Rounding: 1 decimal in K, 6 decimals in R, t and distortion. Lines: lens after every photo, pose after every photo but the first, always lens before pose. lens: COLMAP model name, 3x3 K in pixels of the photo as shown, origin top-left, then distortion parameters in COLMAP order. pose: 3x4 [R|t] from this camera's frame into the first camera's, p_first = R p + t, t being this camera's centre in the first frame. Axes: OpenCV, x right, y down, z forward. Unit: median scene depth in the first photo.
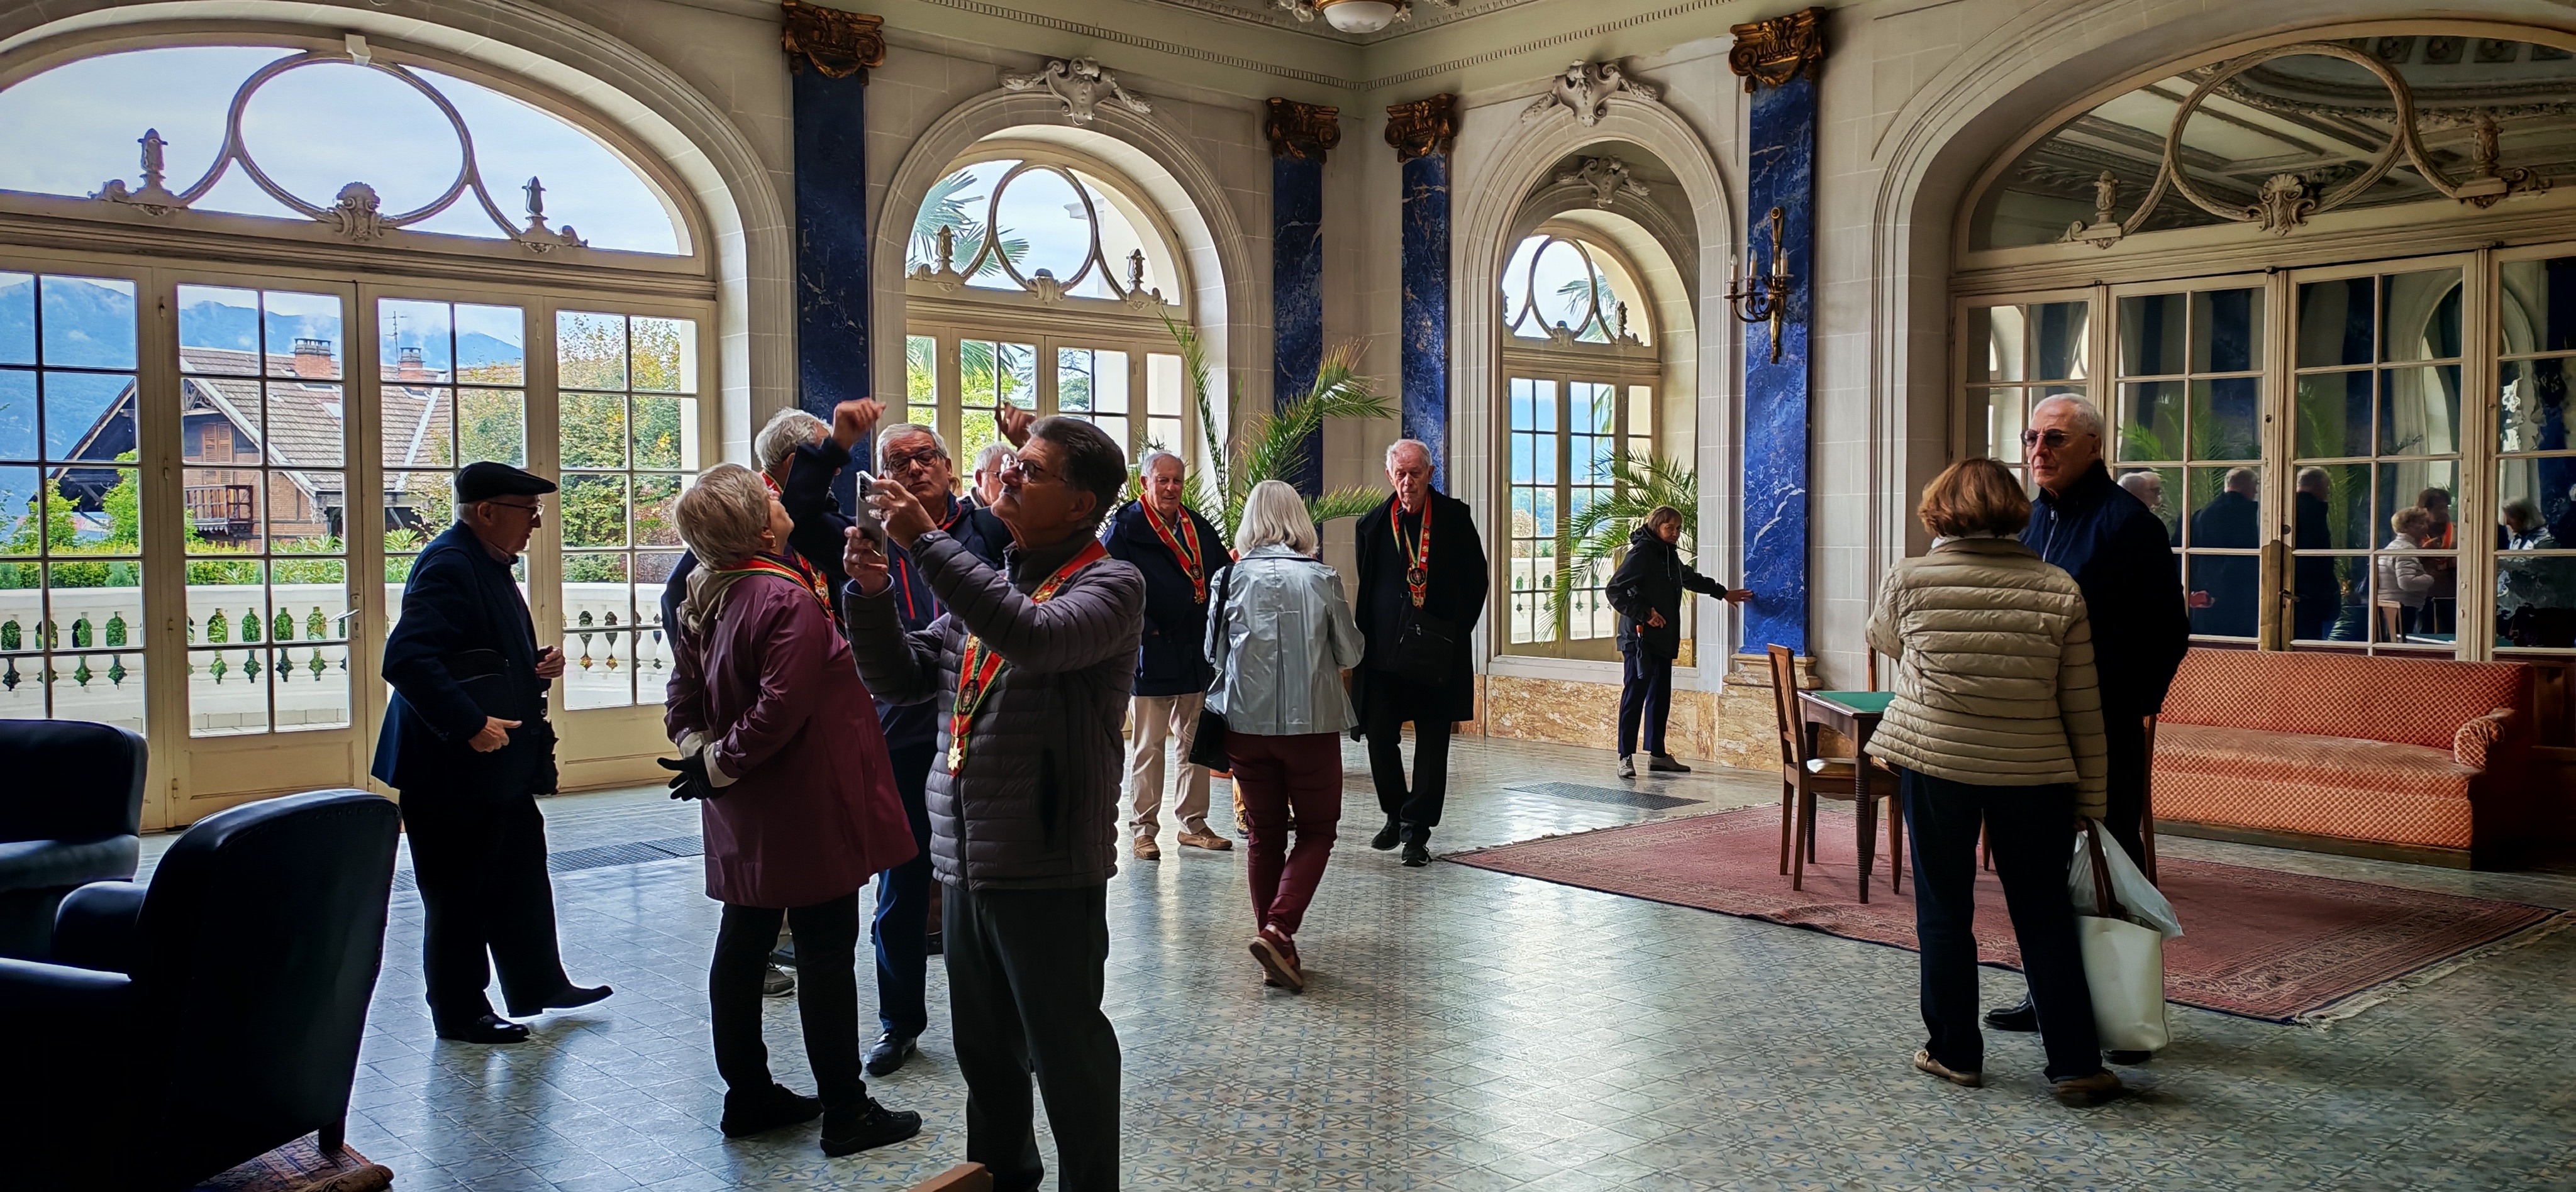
lens RADIAL K [[1991.1, 0, 1334.3], [0, 1991.1, 627.3], [0, 0, 1]] dist [0.075329, -0.147384]
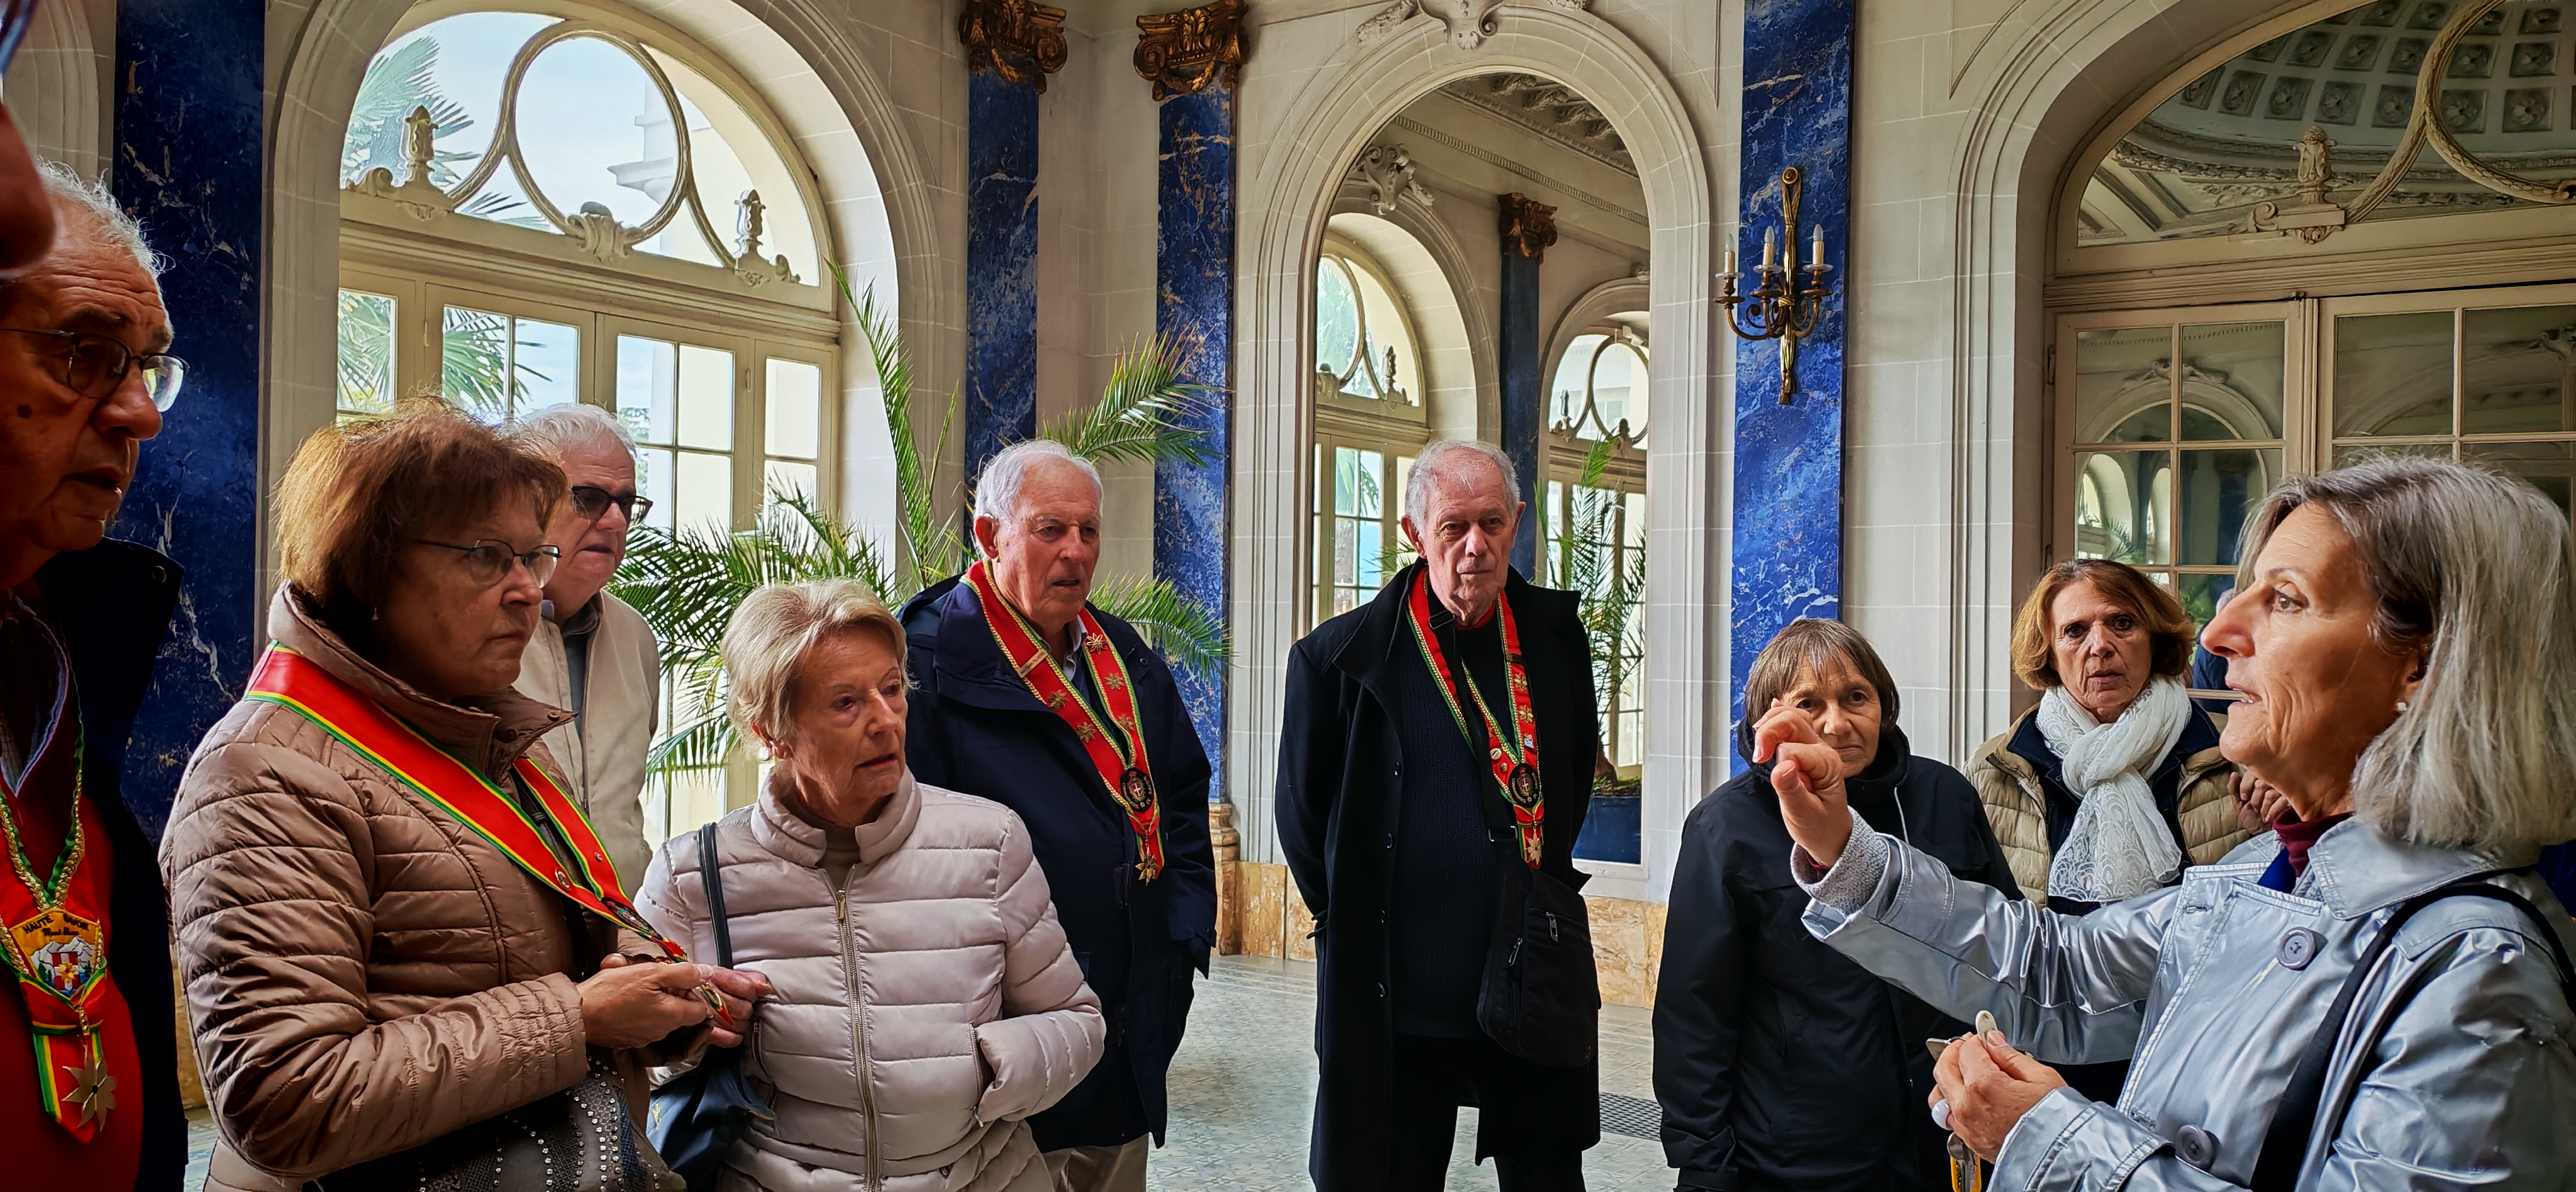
lens RADIAL K [[1991.1, 0, 1334.3], [0, 1991.1, 627.3], [0, 0, 1]] dist [0.075329, -0.147384]
pose [[0.972616, 0.017576, 0.231752, -0.066260], [-0.005487, 0.998595, -0.052708, -0.021499], [-0.232353, 0.049993, 0.971346, 0.362763]]
